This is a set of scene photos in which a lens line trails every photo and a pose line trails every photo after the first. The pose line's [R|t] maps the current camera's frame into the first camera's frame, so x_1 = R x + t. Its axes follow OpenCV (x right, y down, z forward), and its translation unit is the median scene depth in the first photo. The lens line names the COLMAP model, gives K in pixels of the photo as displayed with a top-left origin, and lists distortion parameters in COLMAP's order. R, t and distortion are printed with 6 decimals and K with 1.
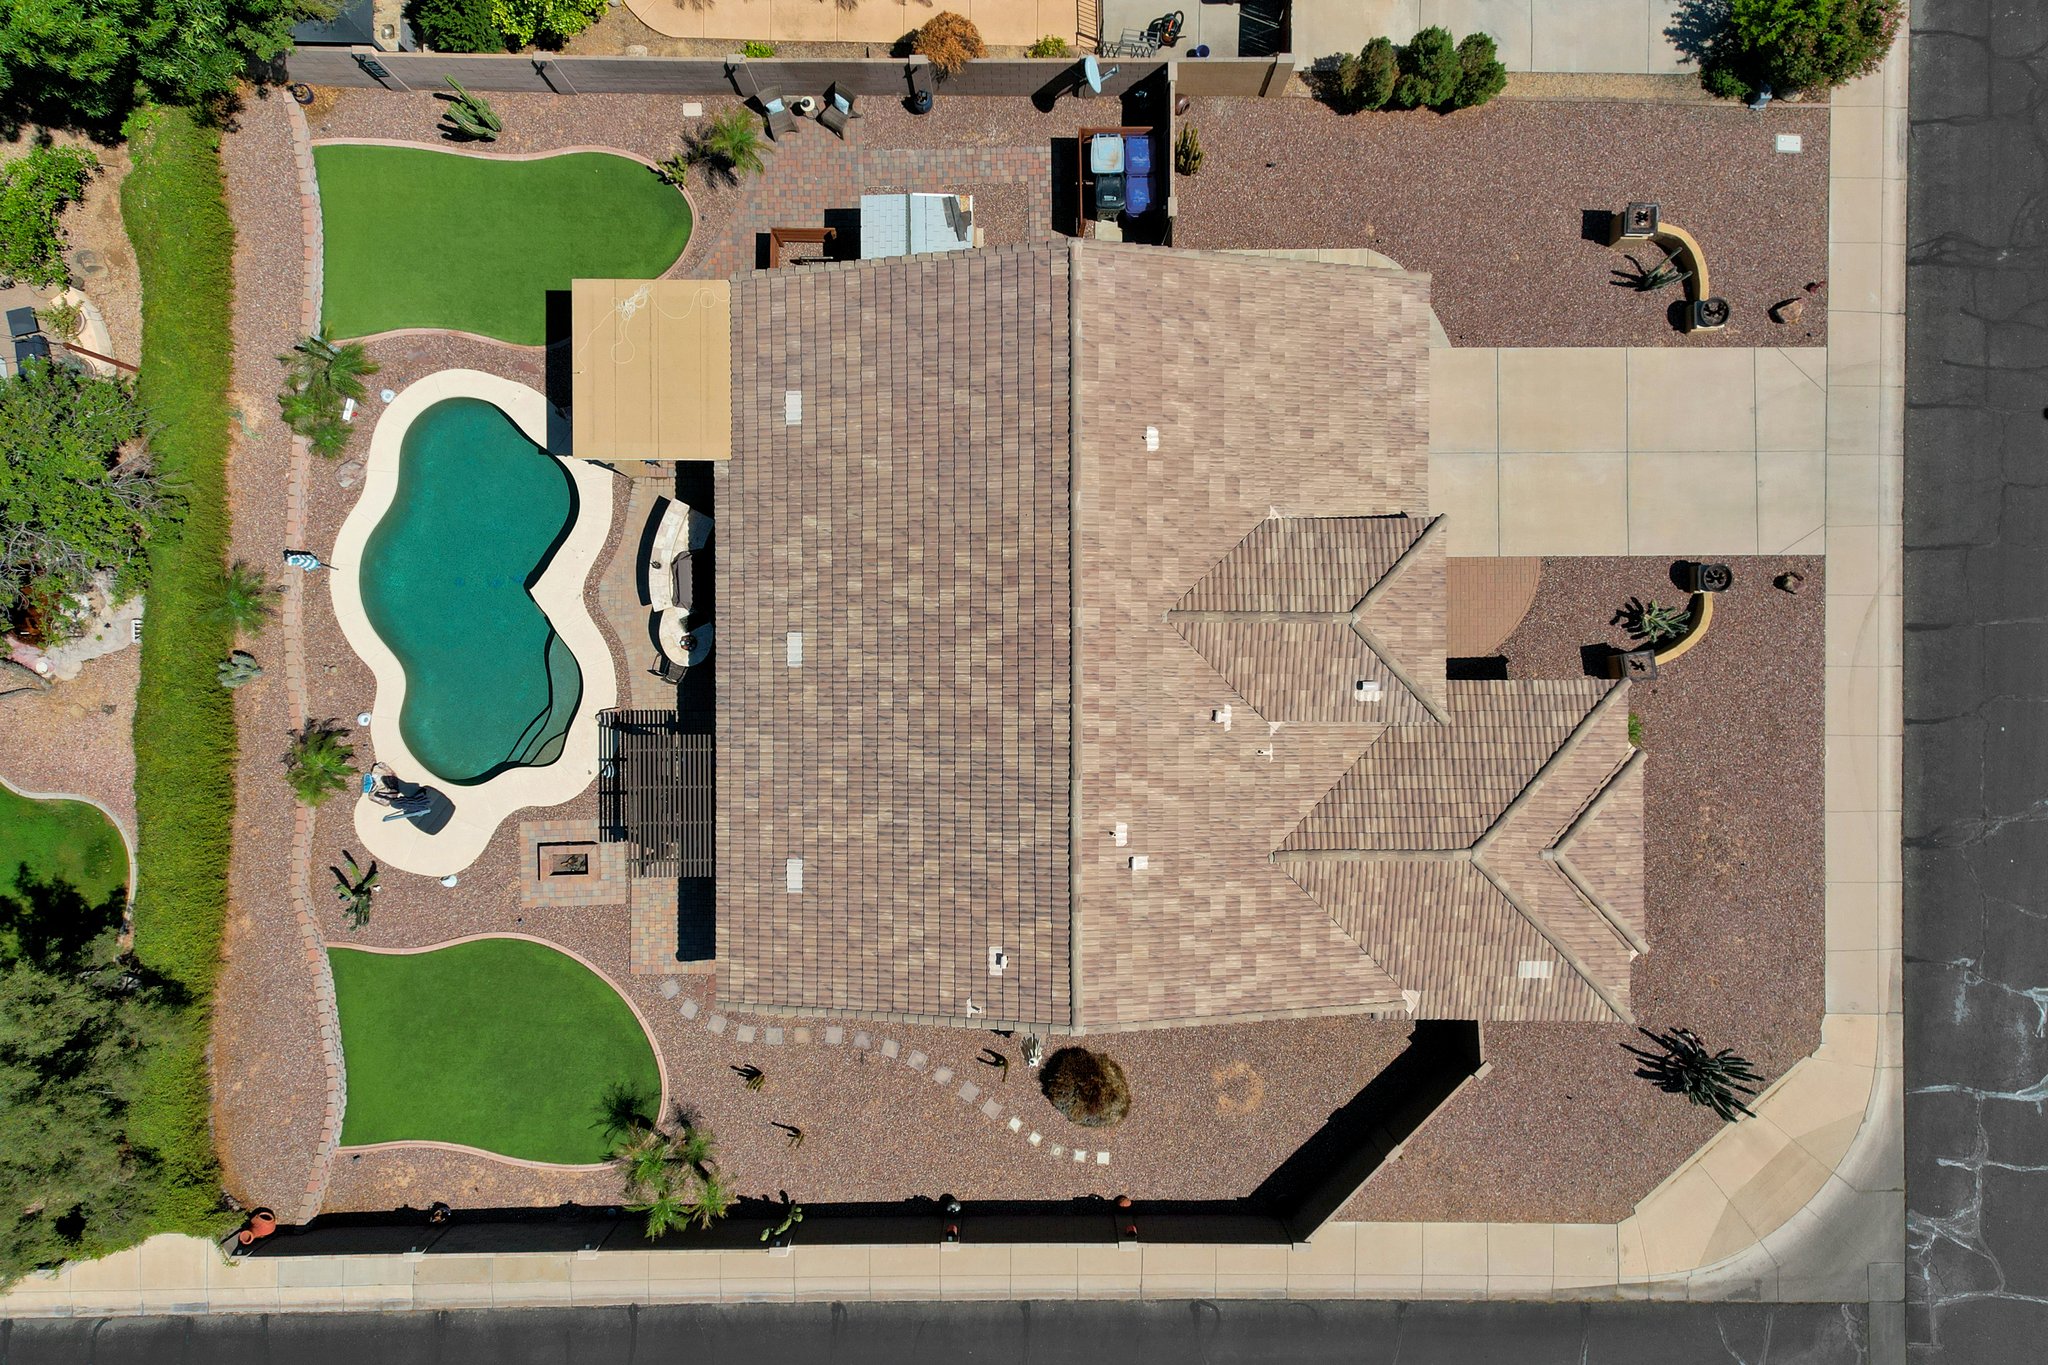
lens RADIAL K [[1250.3, 0, 1027.8], [0, 1250.3, 714.6], [0, 0, 1]] dist [0.098749, -0.077909]
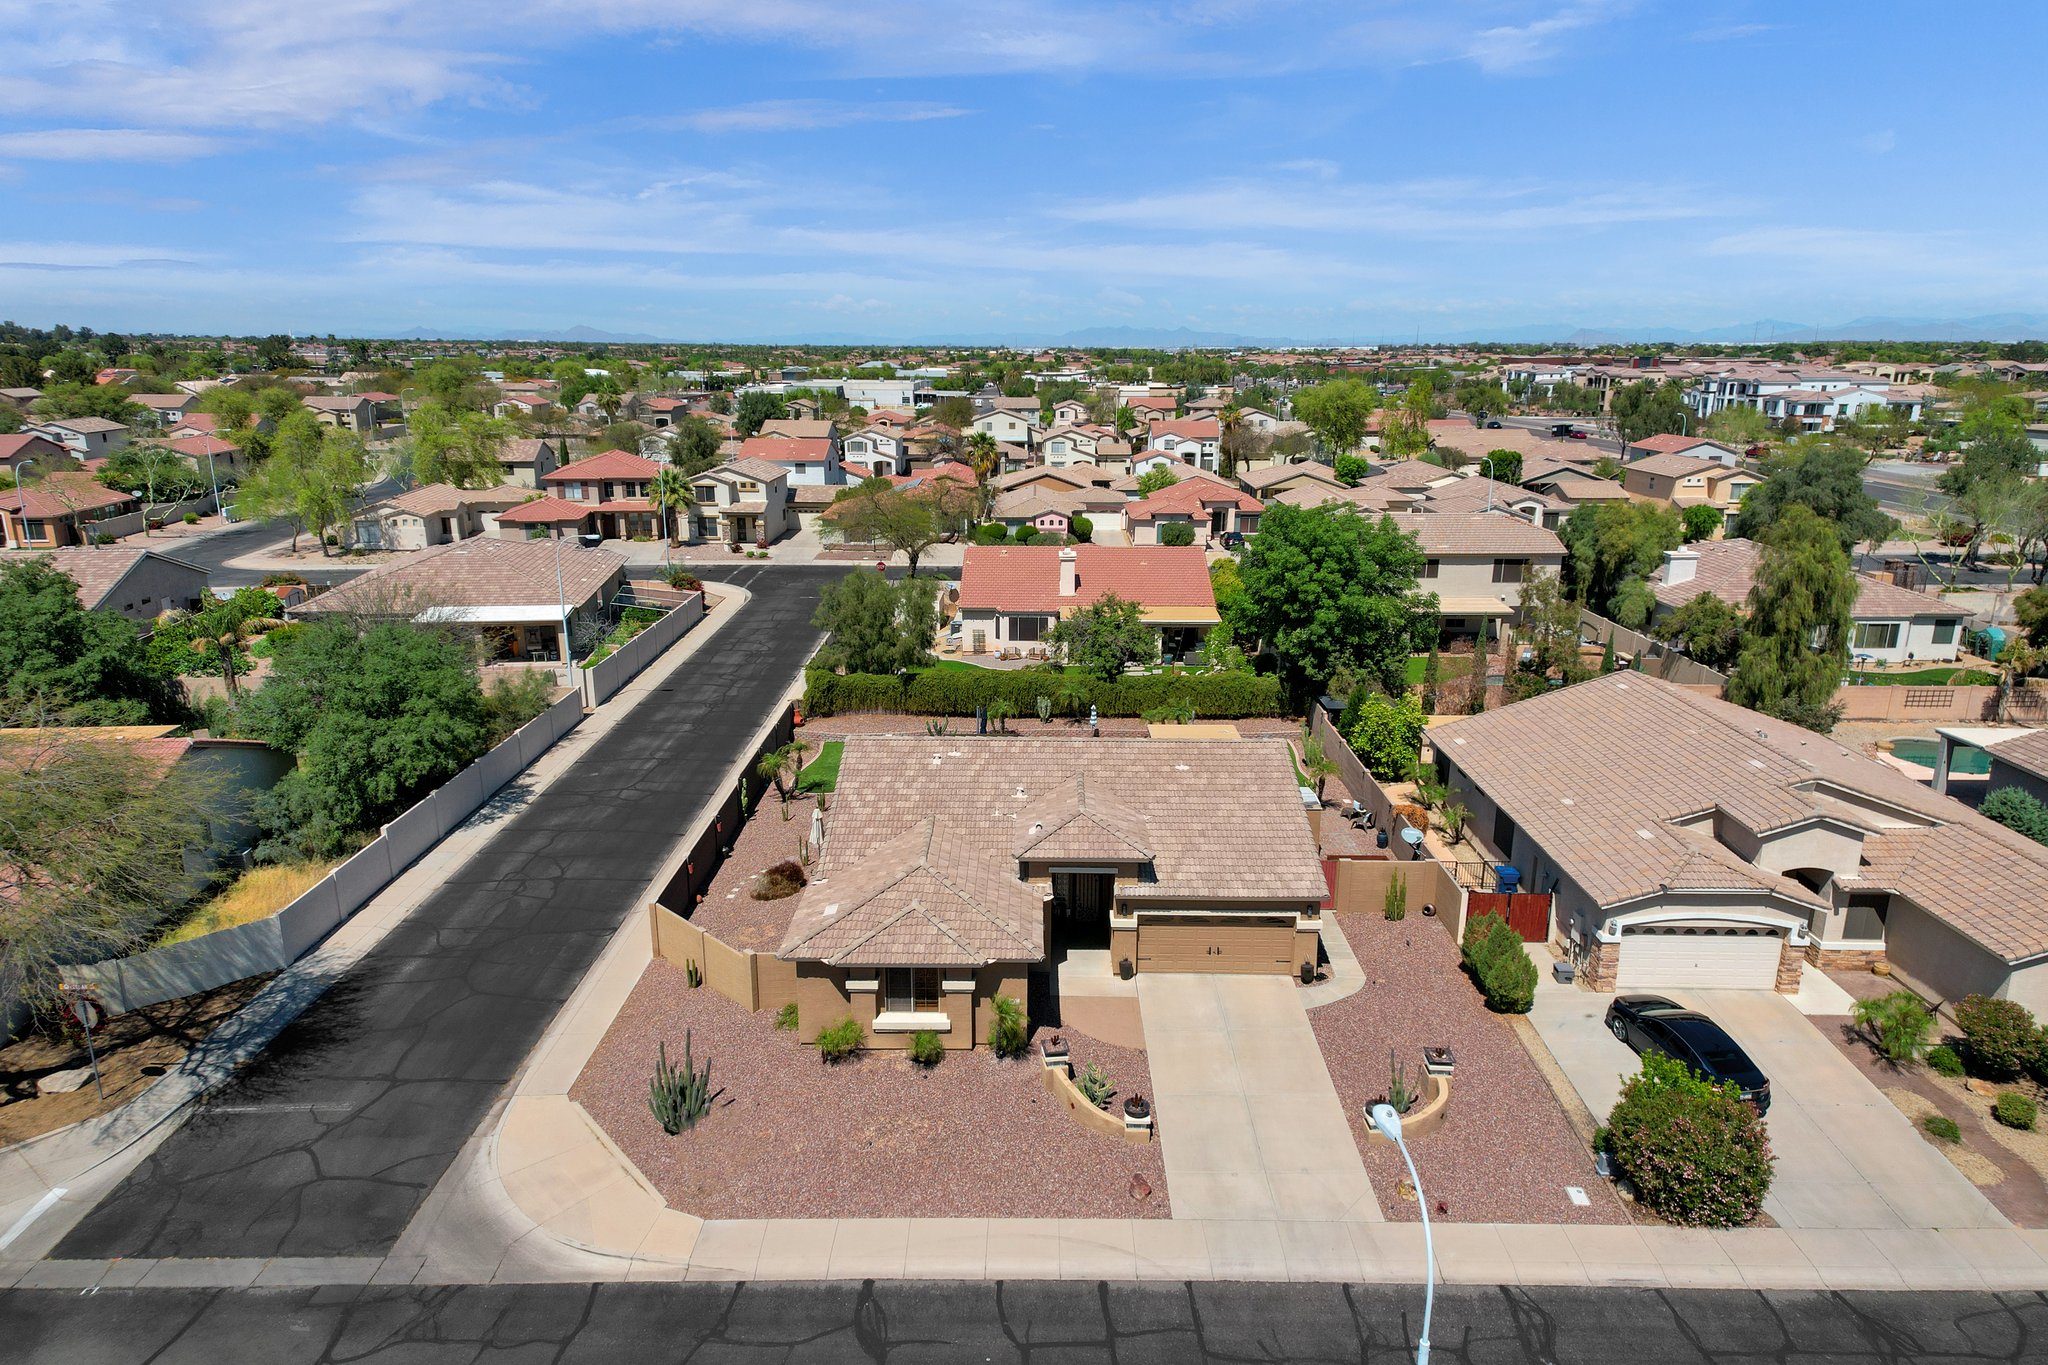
lens RADIAL K [[1250.3, 0, 1027.8], [0, 1250.3, 714.6], [0, 0, 1]] dist [0.098749, -0.077909]
pose [[-0.009104, 0.282841, -0.959124, 1.459932], [-0.999958, -0.003936, 0.008331, -0.020615], [-0.001418, 0.959159, 0.282865, 0.359911]]
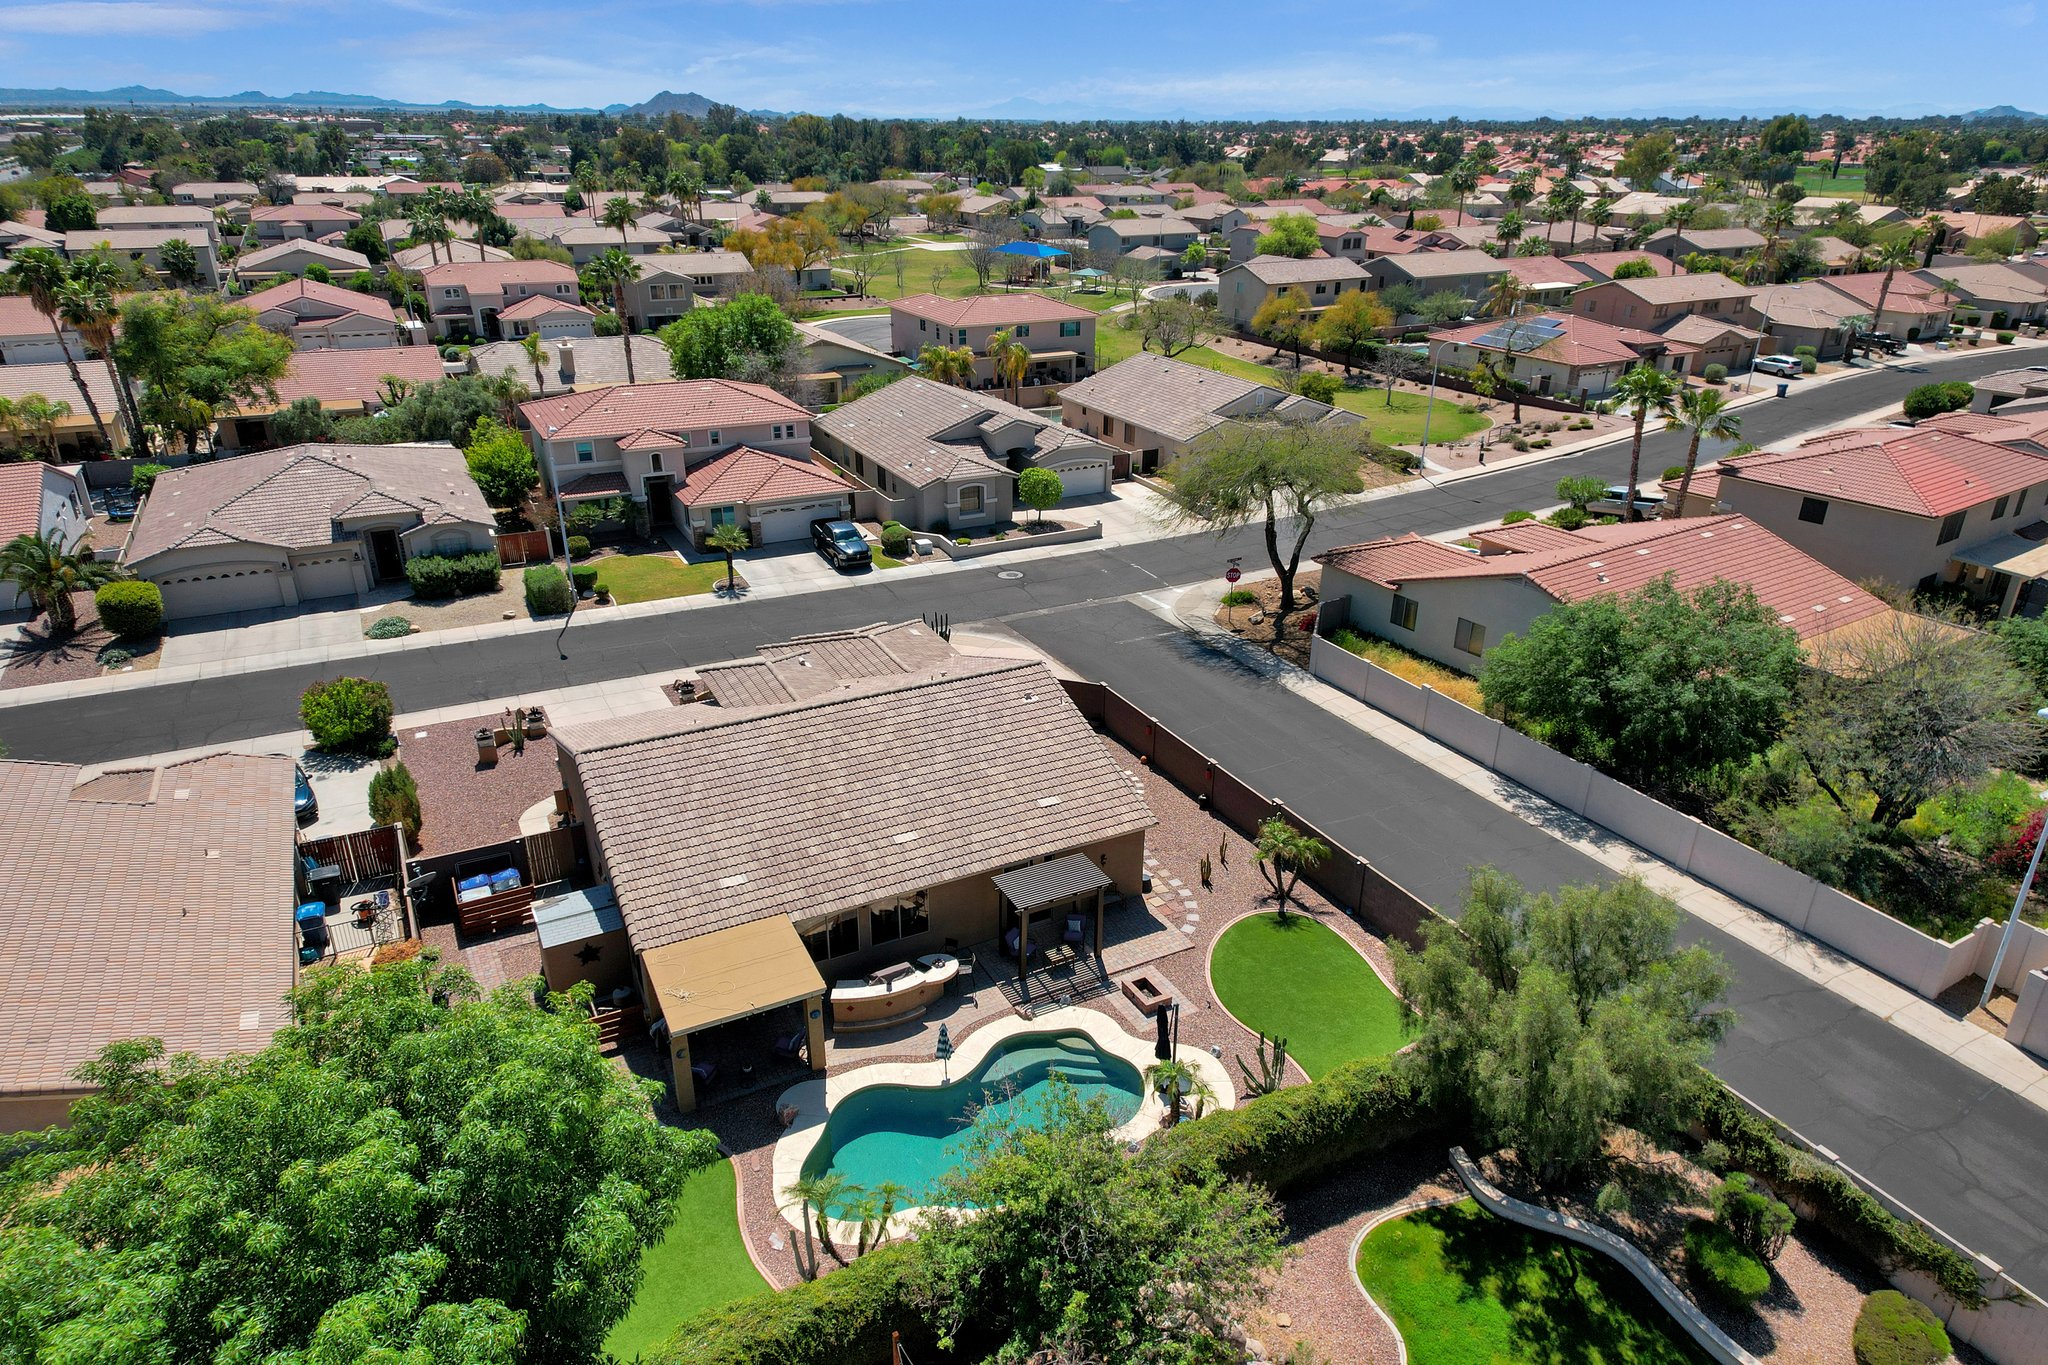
lens RADIAL K [[1250.3, 0, 1027.8], [0, 1250.3, 714.6], [0, 0, 1]] dist [0.098749, -0.077909]
pose [[-0.456446, -0.378506, 0.805227, -1.166782], [0.889718, -0.186340, 0.416748, -0.432072], [-0.007696, 0.906648, 0.421818, 0.247770]]
